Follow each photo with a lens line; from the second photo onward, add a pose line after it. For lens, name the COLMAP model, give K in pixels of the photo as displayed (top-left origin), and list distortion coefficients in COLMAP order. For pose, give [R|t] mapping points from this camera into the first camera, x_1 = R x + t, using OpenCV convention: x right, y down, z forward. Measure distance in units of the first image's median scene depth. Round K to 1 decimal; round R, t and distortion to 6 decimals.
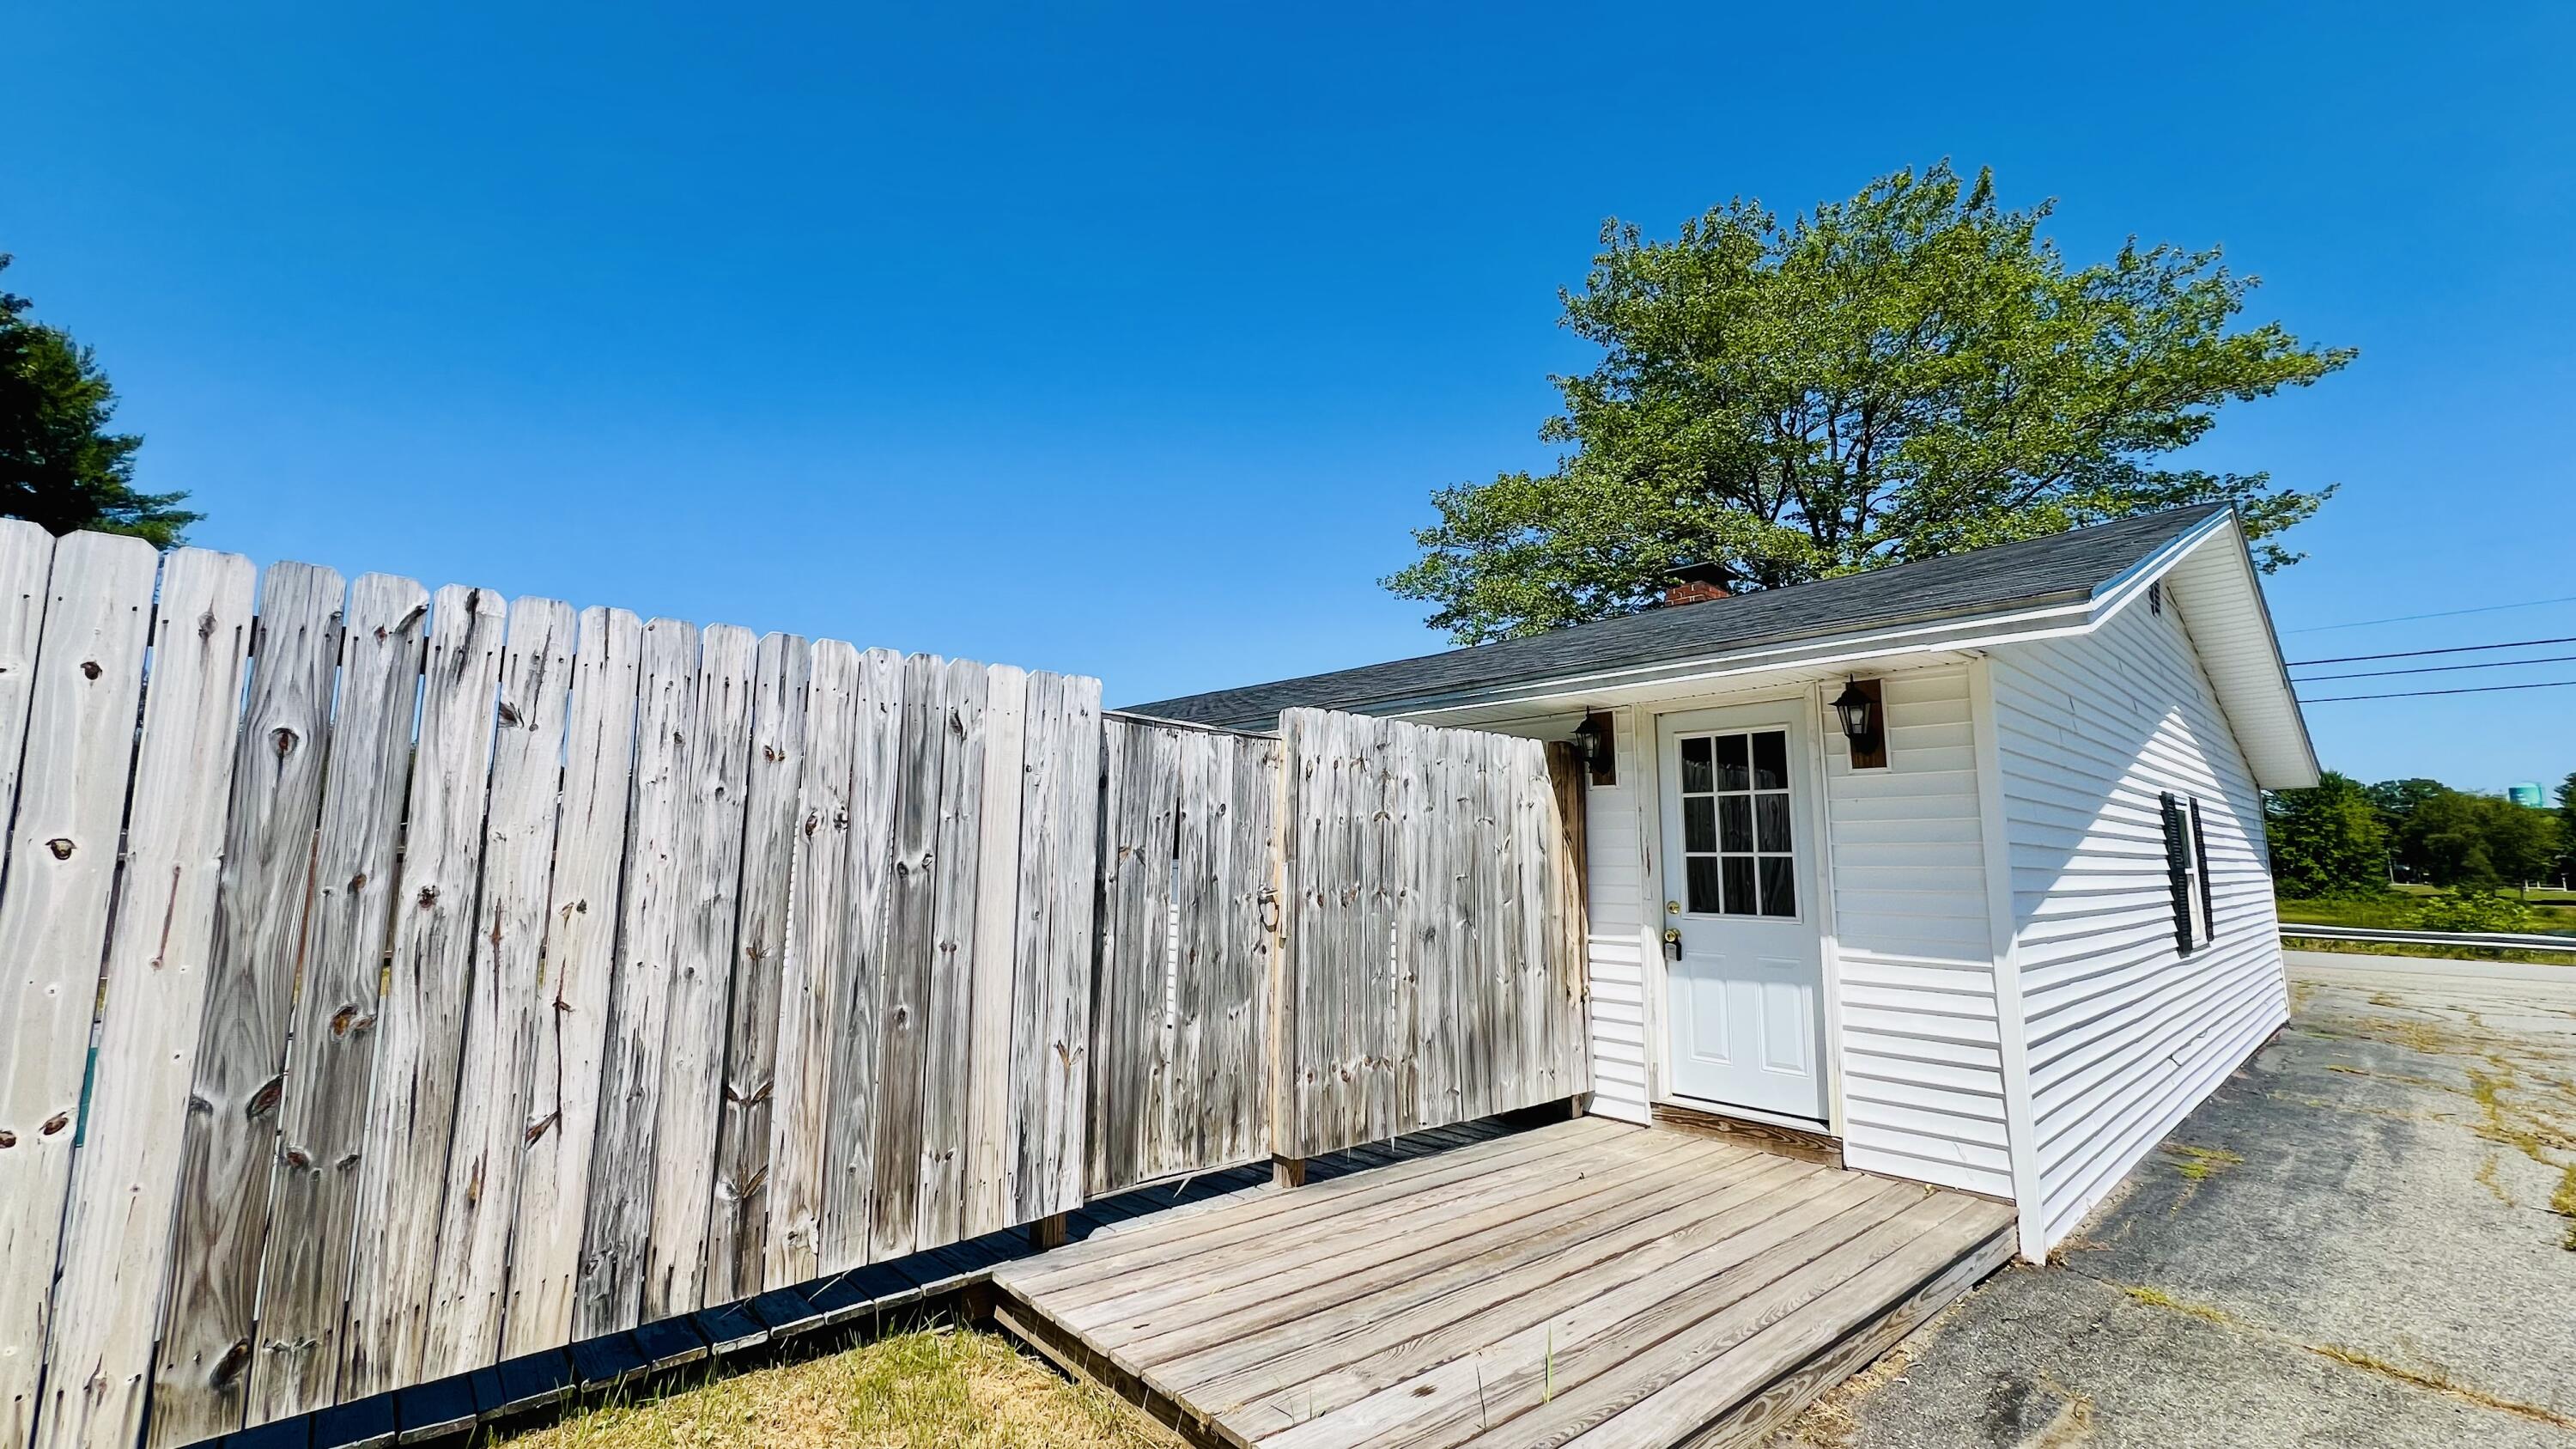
lens RADIAL K [[1050.9, 0, 1272.7], [0, 1050.9, 717.1], [0, 0, 1]] dist [-0.001693, 0.000421]
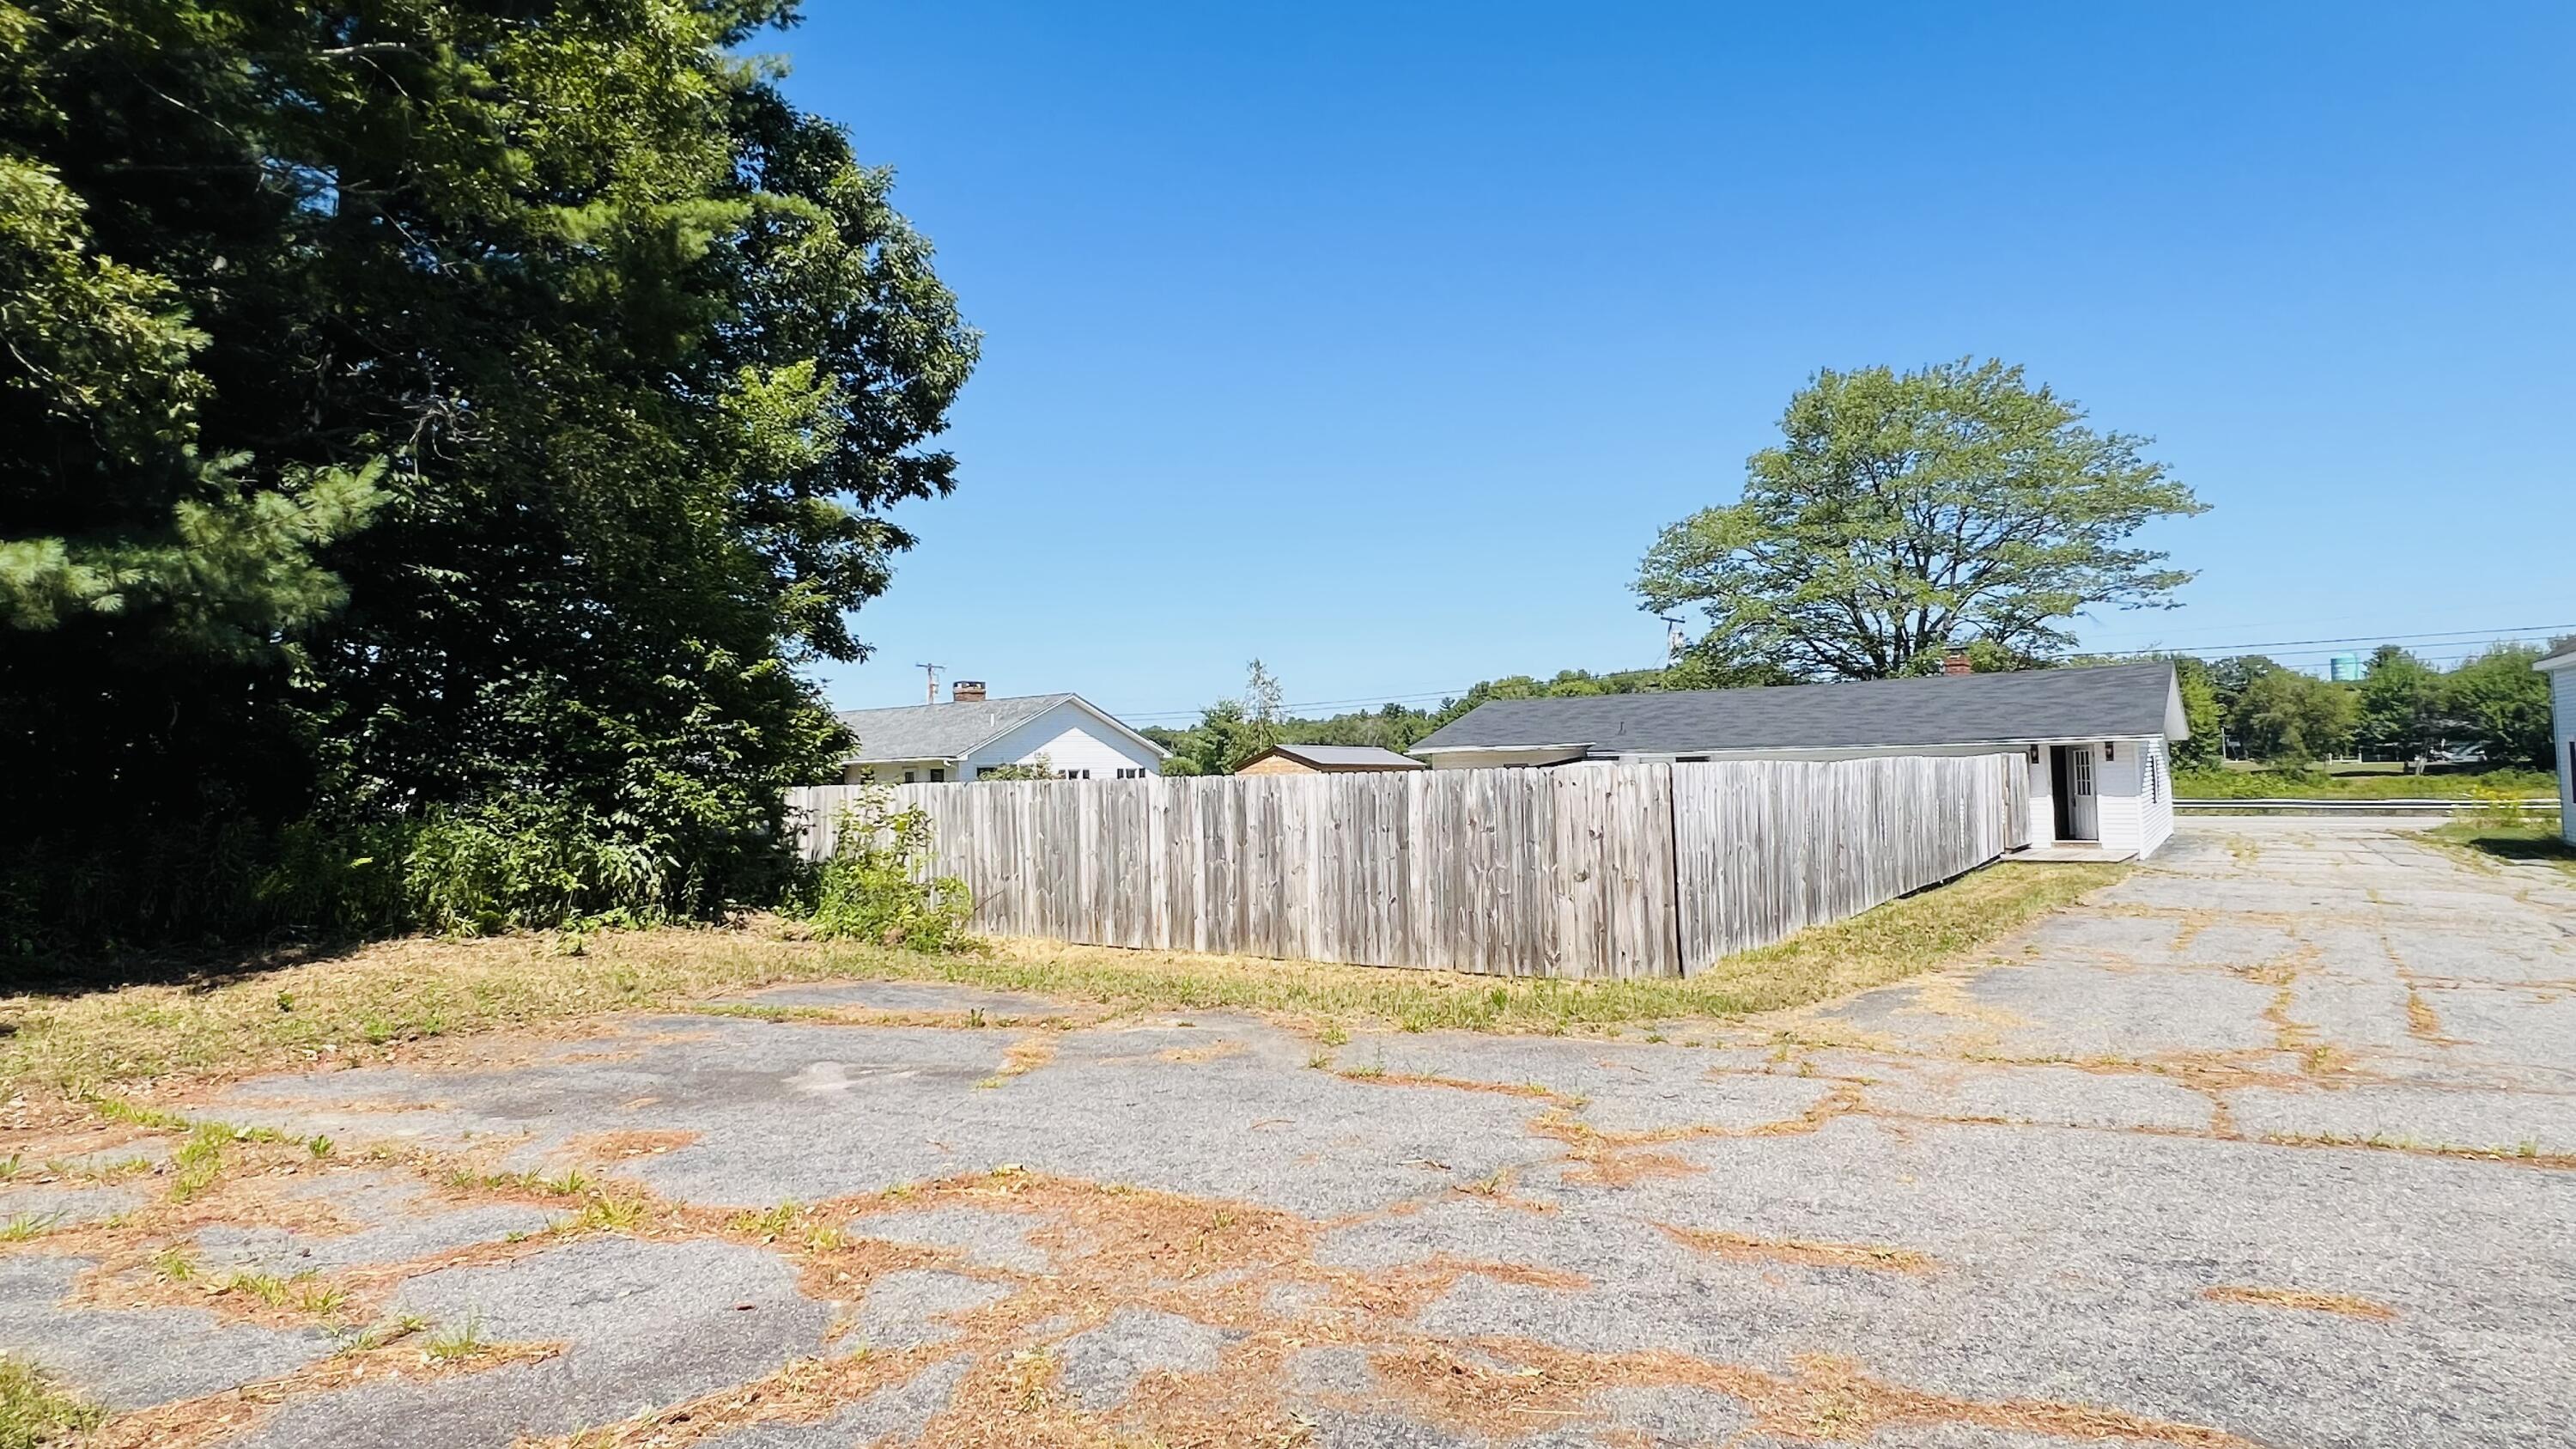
lens RADIAL K [[1345.0, 0, 1277.8], [0, 1345.0, 722.4], [0, 0, 1]] dist [-0.002271, -0.000527]
pose [[0.980047, -0.027162, 0.196900, -0.122571], [0.007468, 0.994951, 0.100083, -0.021765], [-0.198625, -0.096615, 0.975302, -0.117722]]
